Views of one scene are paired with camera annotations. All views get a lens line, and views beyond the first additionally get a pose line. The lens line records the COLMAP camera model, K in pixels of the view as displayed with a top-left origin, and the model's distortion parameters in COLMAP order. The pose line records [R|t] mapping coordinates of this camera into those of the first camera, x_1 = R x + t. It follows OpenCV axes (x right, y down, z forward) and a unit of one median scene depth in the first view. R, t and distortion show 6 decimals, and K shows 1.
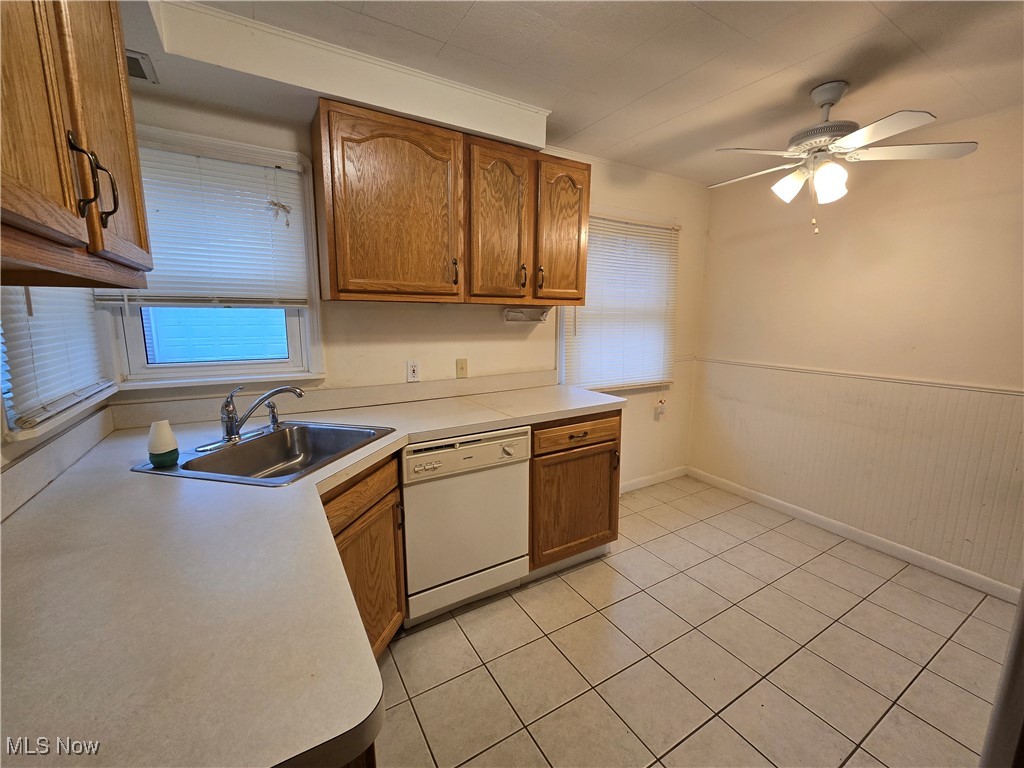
lens RADIAL K [[422.0, 0, 512.0], [0, 422.0, 384.0], [0, 0, 1]] dist [-0.001950, 0.000973]
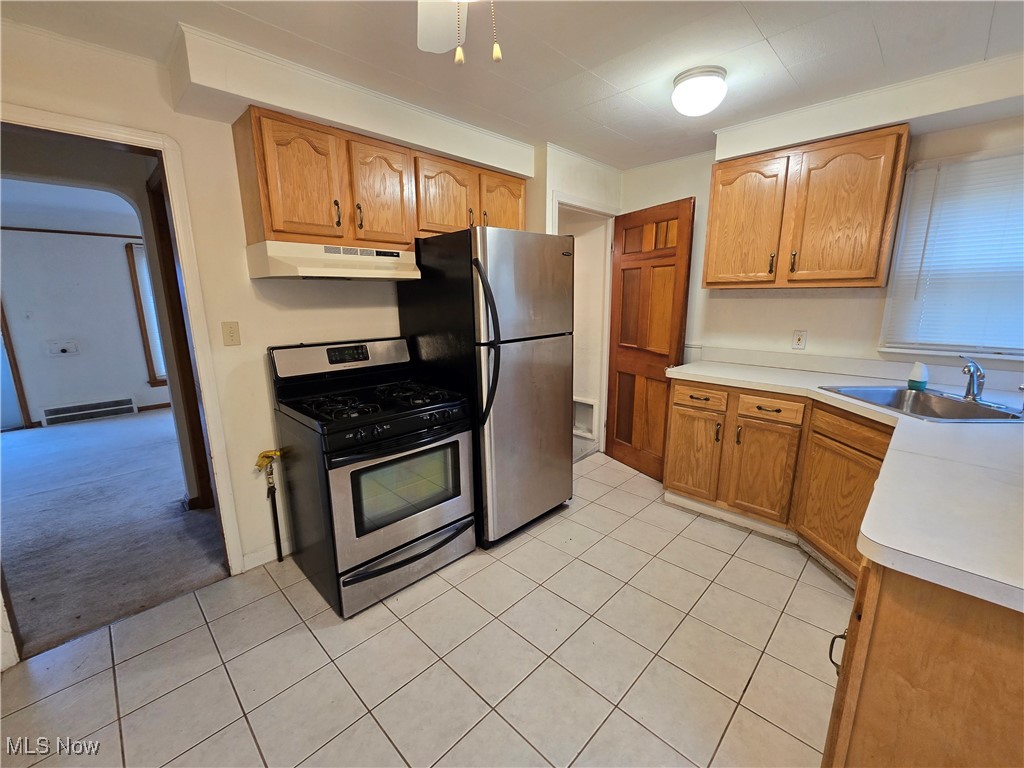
lens RADIAL K [[422.0, 0, 512.0], [0, 422.0, 384.0], [0, 0, 1]] dist [-0.001950, 0.000973]
pose [[-0.967733, 0.050252, -0.246915, 0.697957], [-0.041285, 0.935048, 0.352109, -0.214075], [0.248572, 0.350942, -0.902802, 1.289570]]
